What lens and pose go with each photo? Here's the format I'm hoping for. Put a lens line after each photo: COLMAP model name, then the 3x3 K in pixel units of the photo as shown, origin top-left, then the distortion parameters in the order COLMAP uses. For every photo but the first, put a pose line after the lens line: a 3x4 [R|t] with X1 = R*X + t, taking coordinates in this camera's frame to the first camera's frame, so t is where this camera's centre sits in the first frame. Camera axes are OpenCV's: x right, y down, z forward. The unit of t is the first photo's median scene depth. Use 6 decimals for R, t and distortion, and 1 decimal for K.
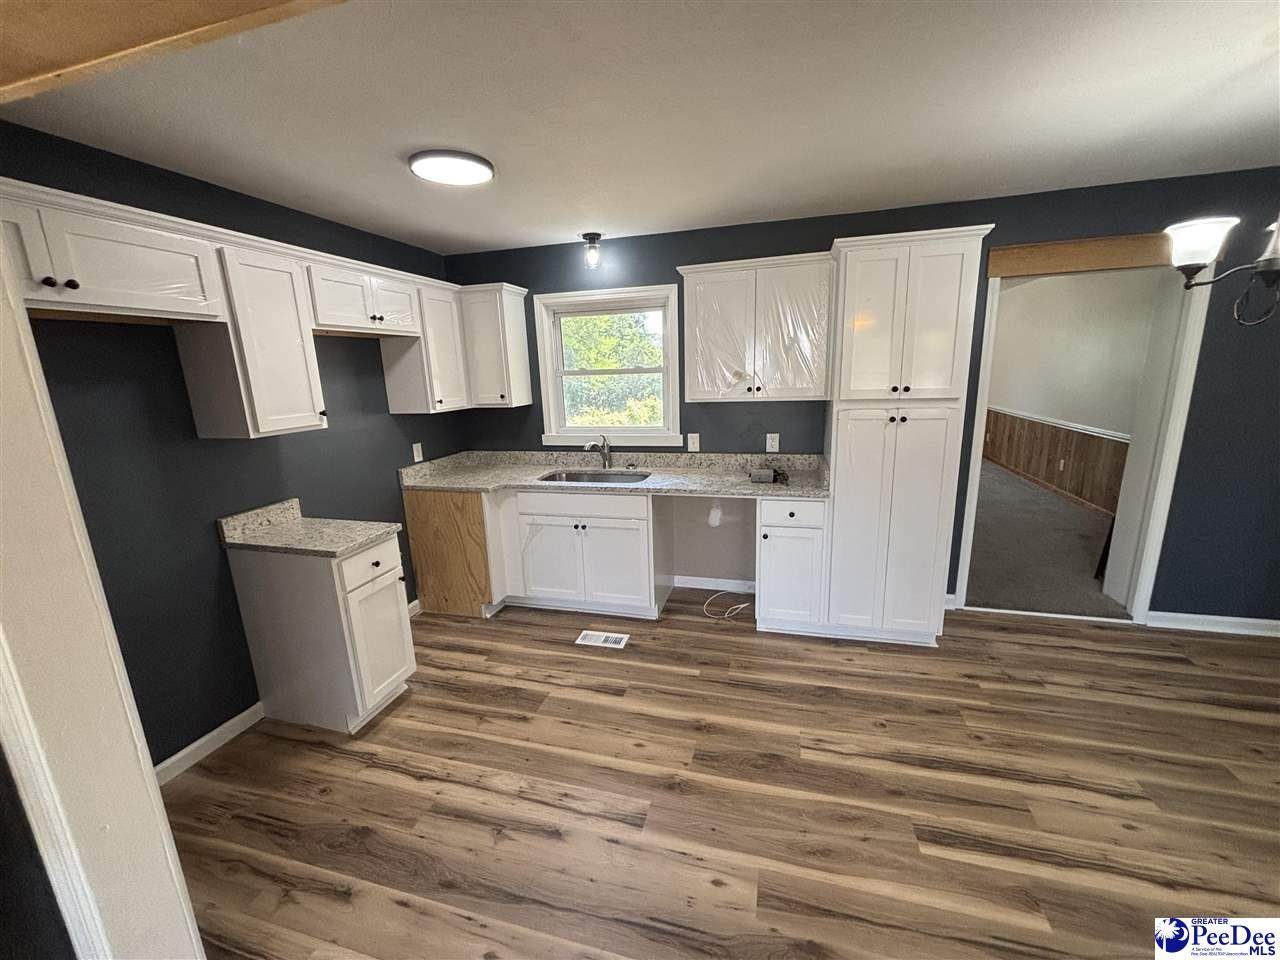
lens RADIAL K [[517.6, 0, 645.1], [0, 517.6, 482.5], [0, 0, 1]] dist [-0.001577, 0.000140]
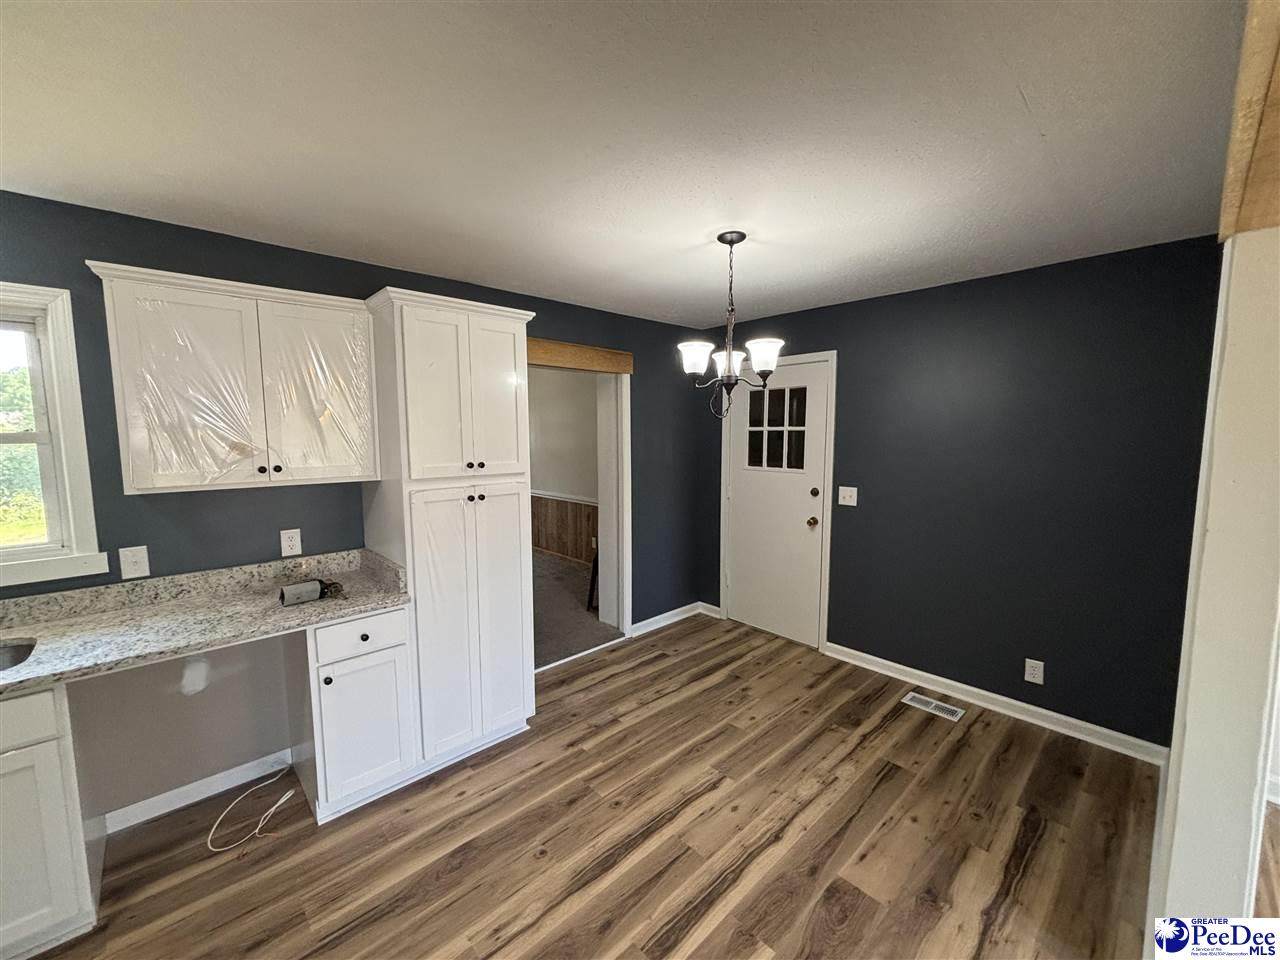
lens RADIAL K [[517.6, 0, 640.9], [0, 517.6, 479.0], [0, 0, 1]] dist [-0.001577, 0.000140]
pose [[0.517264, -0.048660, 0.854442, -0.127329], [0.167213, 0.984887, -0.045139, -0.059823], [-0.839332, 0.166222, 0.517583, 0.259306]]
